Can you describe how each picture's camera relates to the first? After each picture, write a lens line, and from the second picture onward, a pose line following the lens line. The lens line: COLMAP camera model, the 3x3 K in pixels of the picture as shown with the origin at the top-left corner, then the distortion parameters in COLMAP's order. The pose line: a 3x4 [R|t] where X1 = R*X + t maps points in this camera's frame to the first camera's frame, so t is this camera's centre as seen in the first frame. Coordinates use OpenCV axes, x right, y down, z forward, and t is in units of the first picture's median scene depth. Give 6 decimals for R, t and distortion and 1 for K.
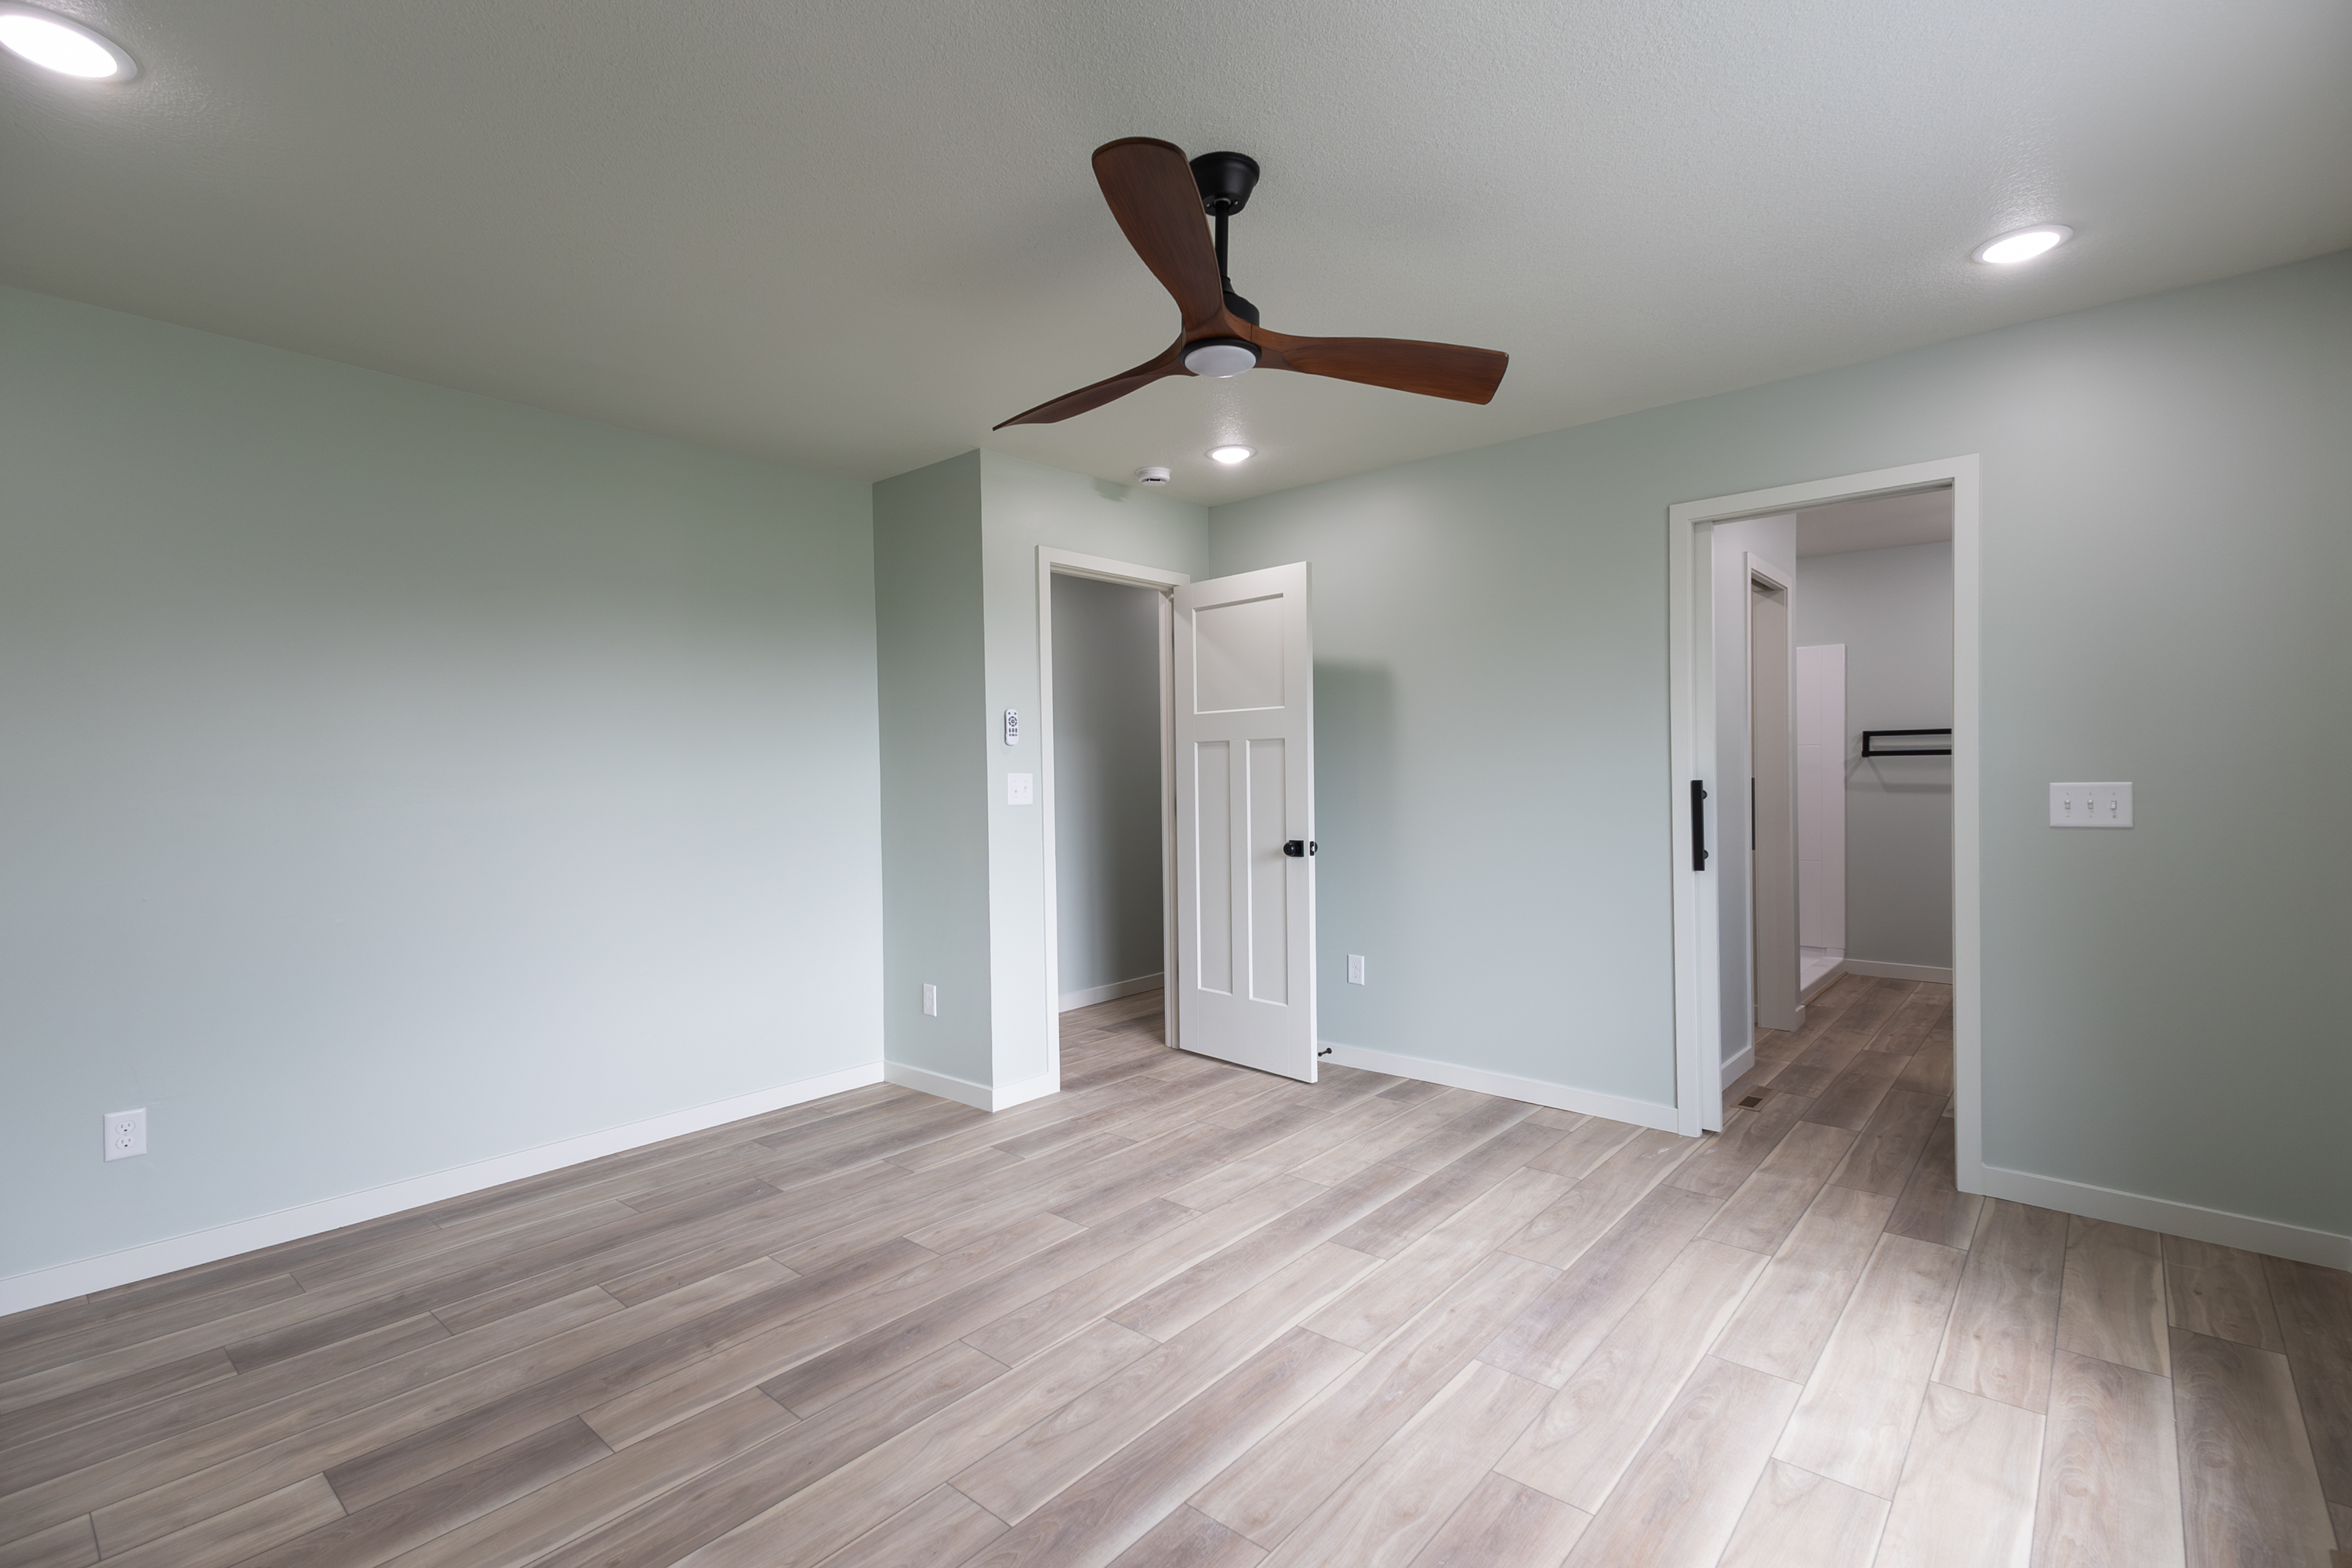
lens RADIAL K [[1084.1, 0, 1176.0], [0, 1084.1, 784.0], [0, 0, 1]] dist [0.031687, 0.000097]
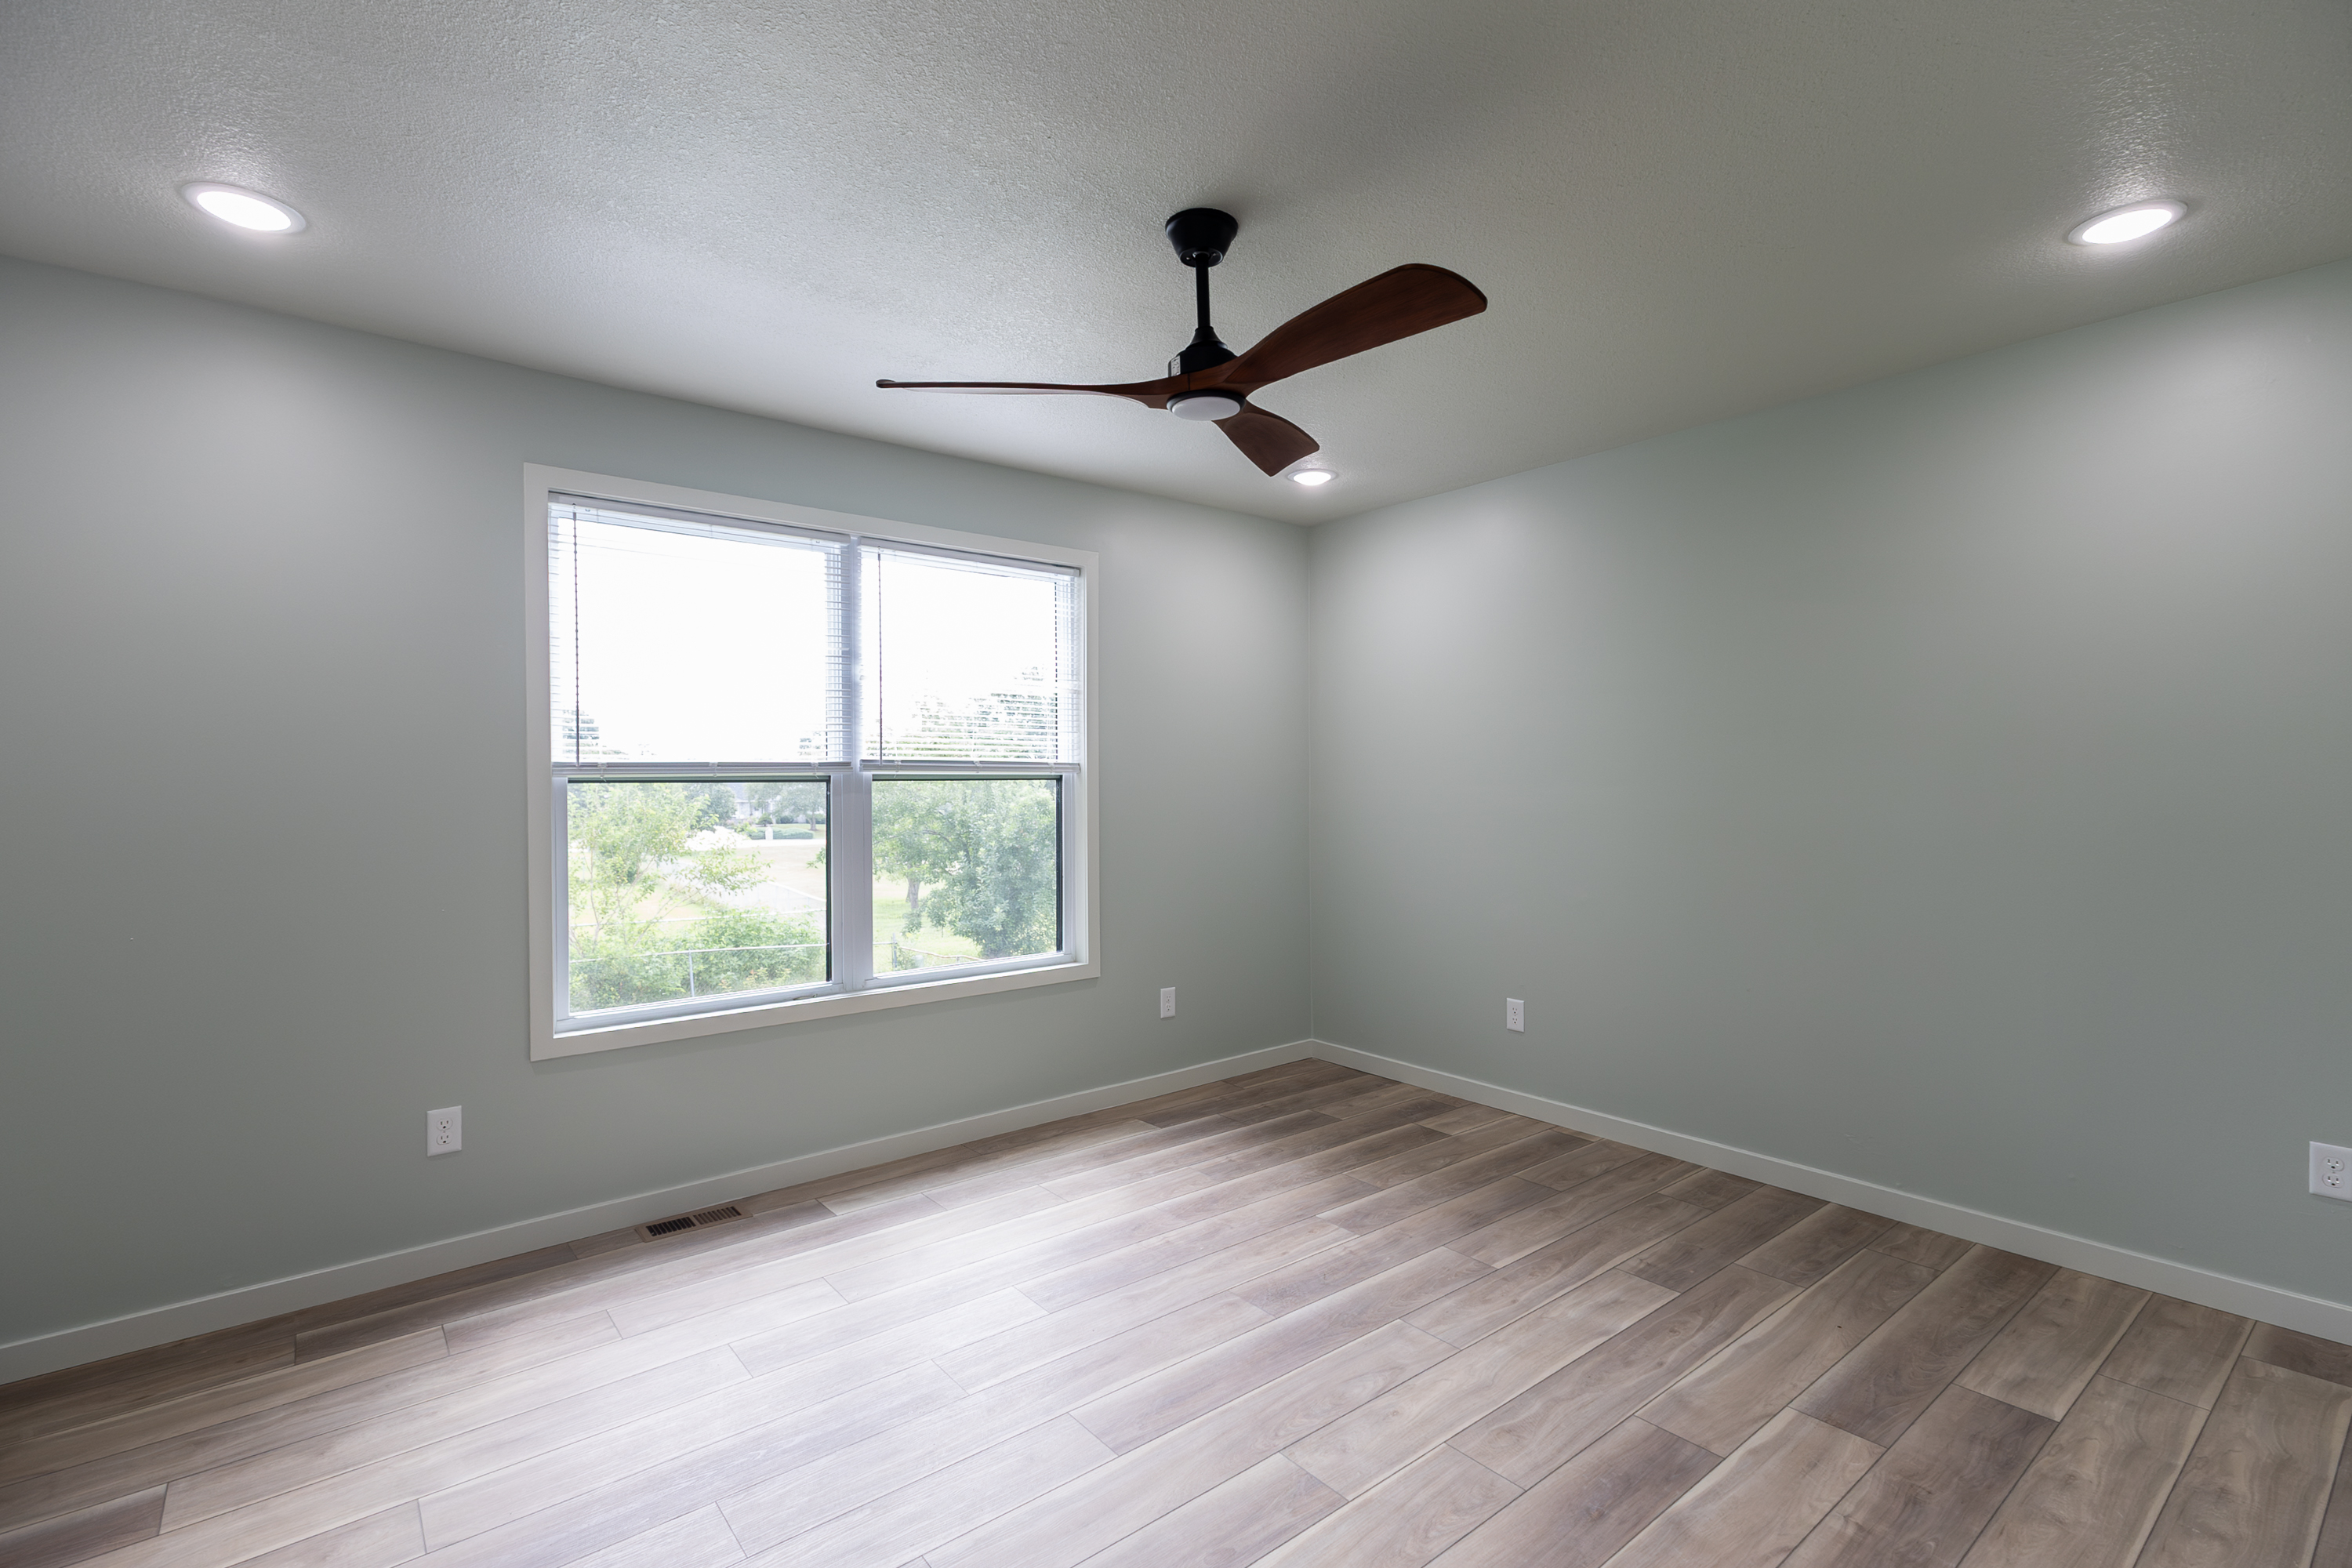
lens RADIAL K [[1084.1, 0, 1176.0], [0, 1084.1, 784.0], [0, 0, 1]] dist [0.031687, 0.000097]
pose [[-0.984413, 0.022601, 0.174416, -0.106921], [0.025963, 0.999518, 0.017020, -0.048352], [-0.173947, 0.021283, -0.984525, 2.058262]]
